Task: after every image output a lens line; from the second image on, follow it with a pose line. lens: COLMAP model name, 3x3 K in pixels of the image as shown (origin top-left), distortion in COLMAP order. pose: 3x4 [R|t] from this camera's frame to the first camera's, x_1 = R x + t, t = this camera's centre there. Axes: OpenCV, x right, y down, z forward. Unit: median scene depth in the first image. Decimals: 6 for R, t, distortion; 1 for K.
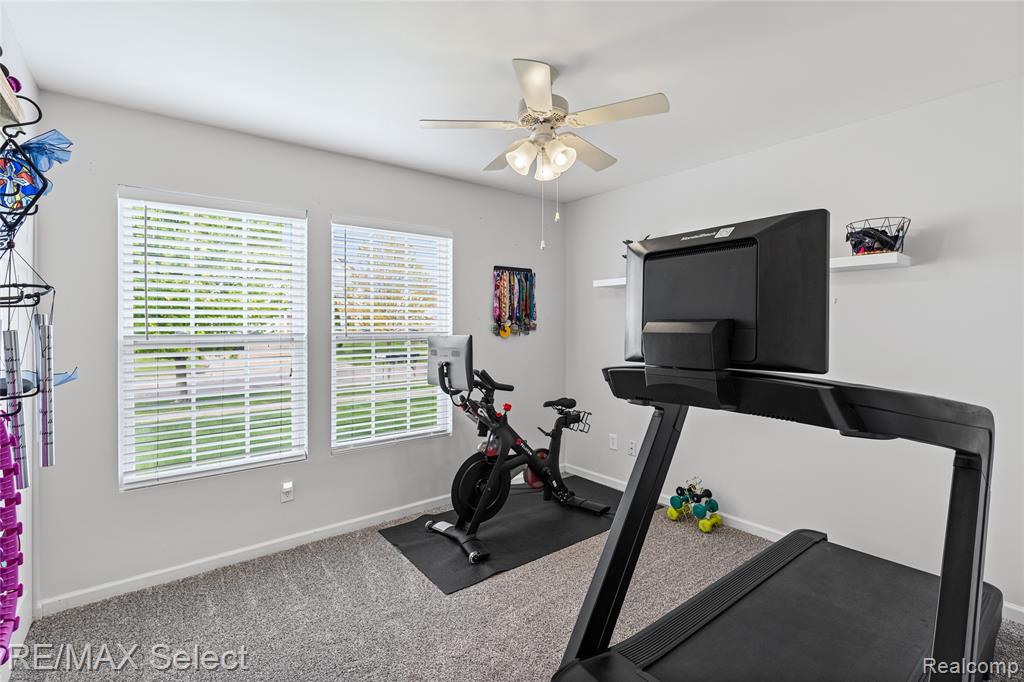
lens RADIAL K [[467.6, 0, 511.9], [0, 467.6, 333.8], [0, 0, 1]] dist [-0.000386, -0.000105]
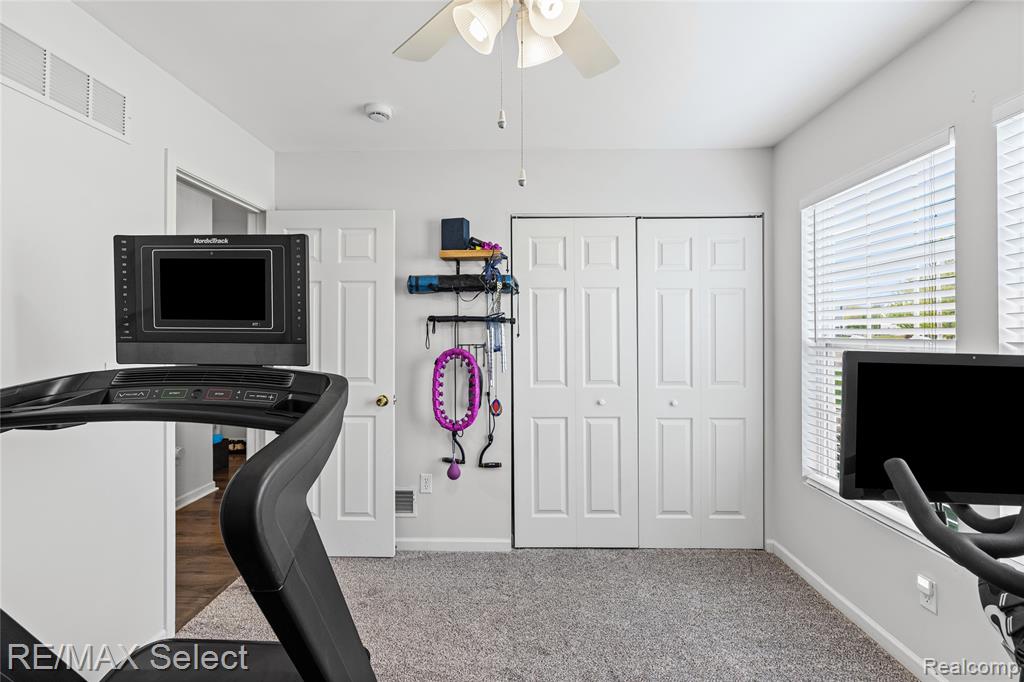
lens RADIAL K [[467.6, 0, 511.0], [0, 467.6, 335.4], [0, 0, 1]] dist [-0.000386, -0.000105]
pose [[-0.631826, 0.012644, -0.775007, 0.397115], [-0.010583, 0.999633, 0.024937, -0.019554], [0.775038, 0.023957, -0.631460, 1.082142]]
